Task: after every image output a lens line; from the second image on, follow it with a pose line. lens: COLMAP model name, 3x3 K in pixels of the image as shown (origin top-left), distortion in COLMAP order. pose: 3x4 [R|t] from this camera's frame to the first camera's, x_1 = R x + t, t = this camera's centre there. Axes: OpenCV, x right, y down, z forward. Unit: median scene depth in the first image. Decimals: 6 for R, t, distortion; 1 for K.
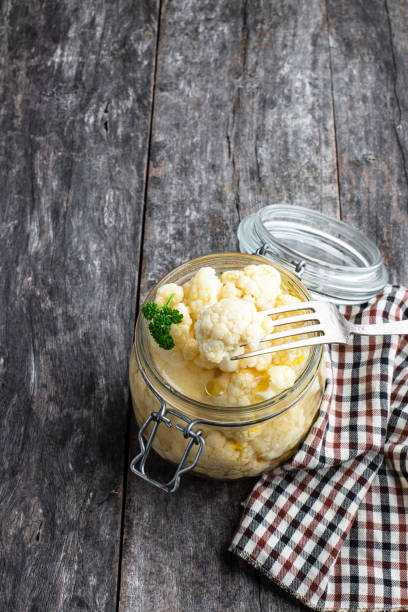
lens RADIAL K [[967.7, 0, 204.0], [0, 967.7, 306.0], [0, 0, 1]] dist [-0.217461, 0.000489]
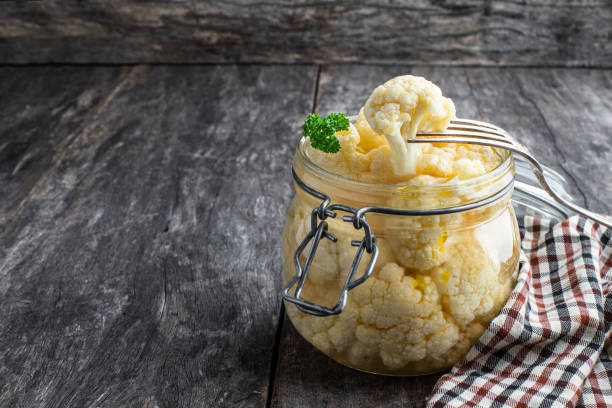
lens RADIAL K [[967.7, 0, 306.0], [0, 967.7, 204.0], [0, 0, 1]] dist [-0.217461, 0.000489]
pose [[0.999440, -0.003612, -0.033279, -0.026399], [-0.016059, 0.820562, -0.571332, 0.459698], [0.029371, 0.571546, 0.820044, 0.271170]]
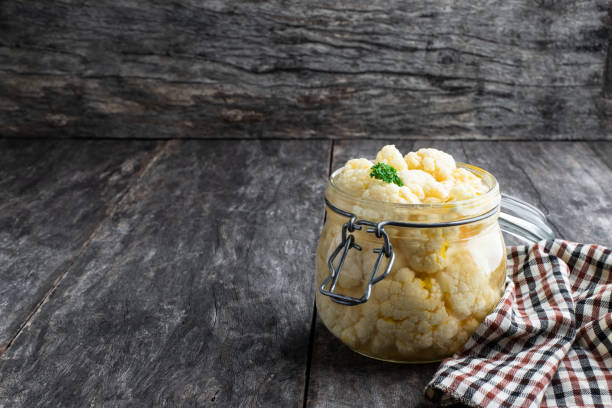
lens RADIAL K [[967.7, 0, 306.0], [0, 967.7, 204.0], [0, 0, 1]] dist [-0.217461, 0.000489]
pose [[0.999479, -0.007178, -0.031456, -0.049292], [-0.015115, 0.757166, -0.653048, 0.623710], [0.028505, 0.653183, 0.756663, 0.162866]]
